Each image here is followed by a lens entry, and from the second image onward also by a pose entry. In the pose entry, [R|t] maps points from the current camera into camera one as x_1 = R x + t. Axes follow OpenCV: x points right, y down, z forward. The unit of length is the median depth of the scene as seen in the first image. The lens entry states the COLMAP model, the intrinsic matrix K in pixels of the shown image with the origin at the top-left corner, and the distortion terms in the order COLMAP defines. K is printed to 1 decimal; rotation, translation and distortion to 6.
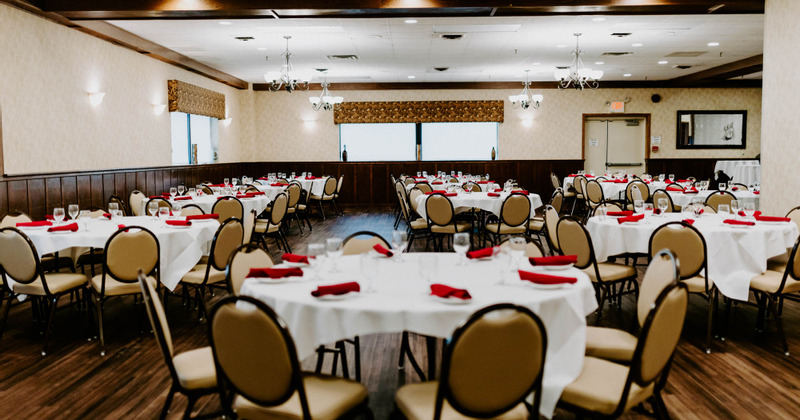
lens RADIAL K [[755.9, 0, 400.2], [0, 755.9, 212.3], [0, 0, 1]] dist [0.002680, 0.000000]
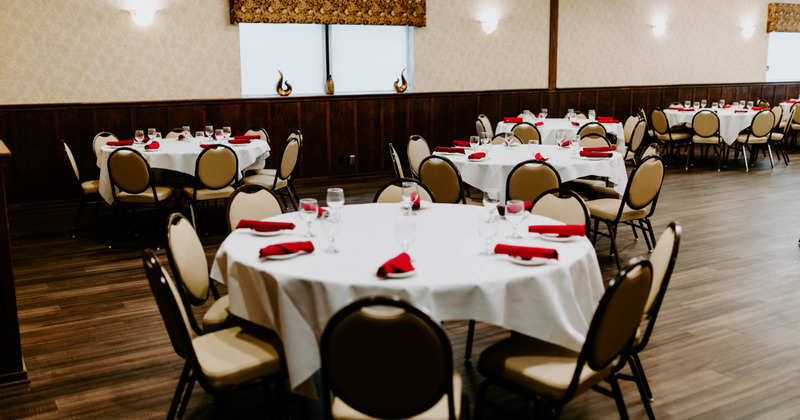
lens RADIAL K [[755.9, 0, 402.6], [0, 755.9, 208.7], [0, 0, 1]] dist [0.002680, 0.000000]
pose [[0.539077, 0.156489, -0.827591, 0.257892], [-0.060105, 0.987231, 0.147524, -0.006578], [0.840109, -0.029784, 0.541599, -0.042448]]
